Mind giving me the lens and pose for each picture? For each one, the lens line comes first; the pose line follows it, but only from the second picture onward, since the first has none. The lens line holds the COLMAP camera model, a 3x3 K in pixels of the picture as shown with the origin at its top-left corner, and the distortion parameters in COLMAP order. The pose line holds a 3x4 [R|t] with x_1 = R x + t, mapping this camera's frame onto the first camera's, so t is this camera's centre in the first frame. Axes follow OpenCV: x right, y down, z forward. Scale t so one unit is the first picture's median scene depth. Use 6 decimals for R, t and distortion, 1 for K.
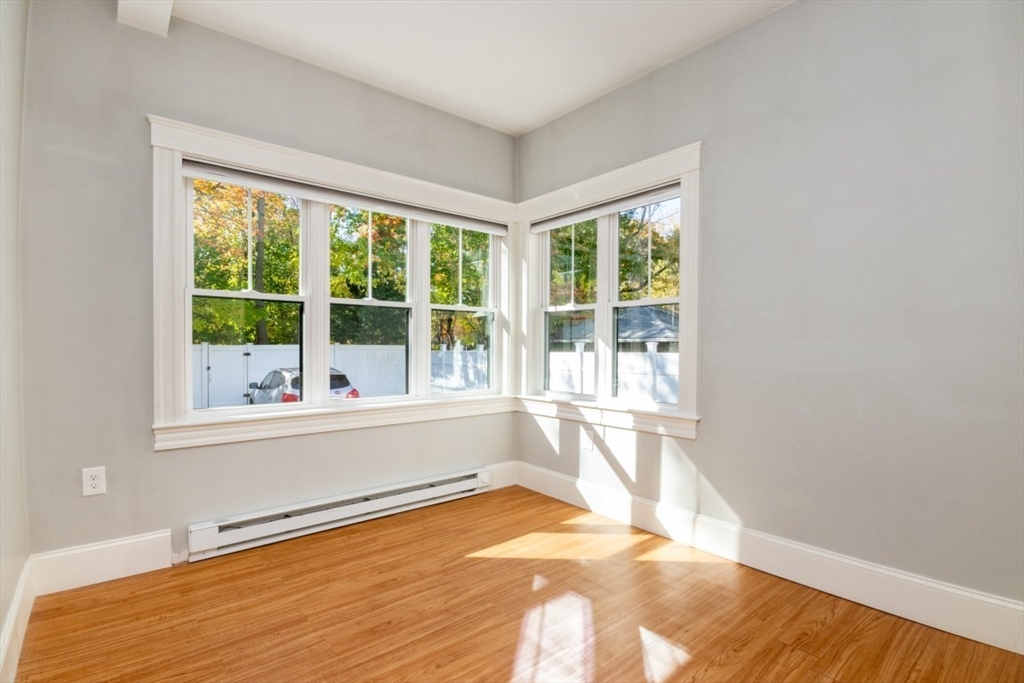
lens RADIAL K [[482.4, 0, 516.3], [0, 482.4, 349.2], [0, 0, 1]] dist [-0.011359, -0.000777]
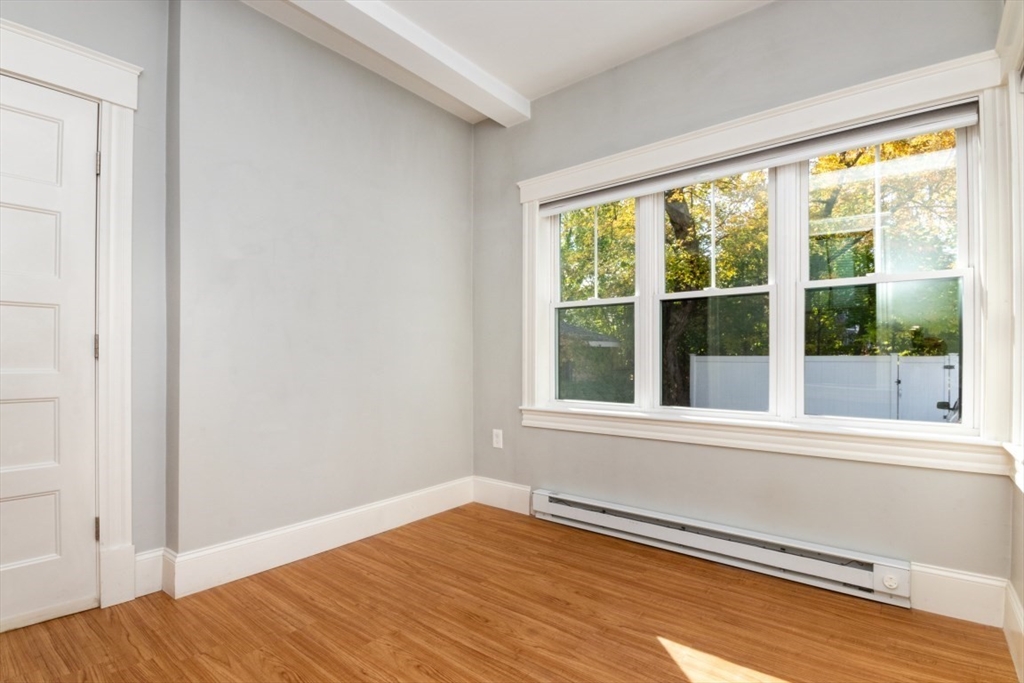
lens RADIAL K [[487.3, 0, 518.5], [0, 487.3, 356.4], [0, 0, 1]] dist [-0.013378, -0.000716]
pose [[0.197344, -0.007774, -0.980304, 0.525140], [-0.006746, 0.999934, -0.009288, 0.024243], [0.980311, 0.008446, 0.197278, 0.620097]]
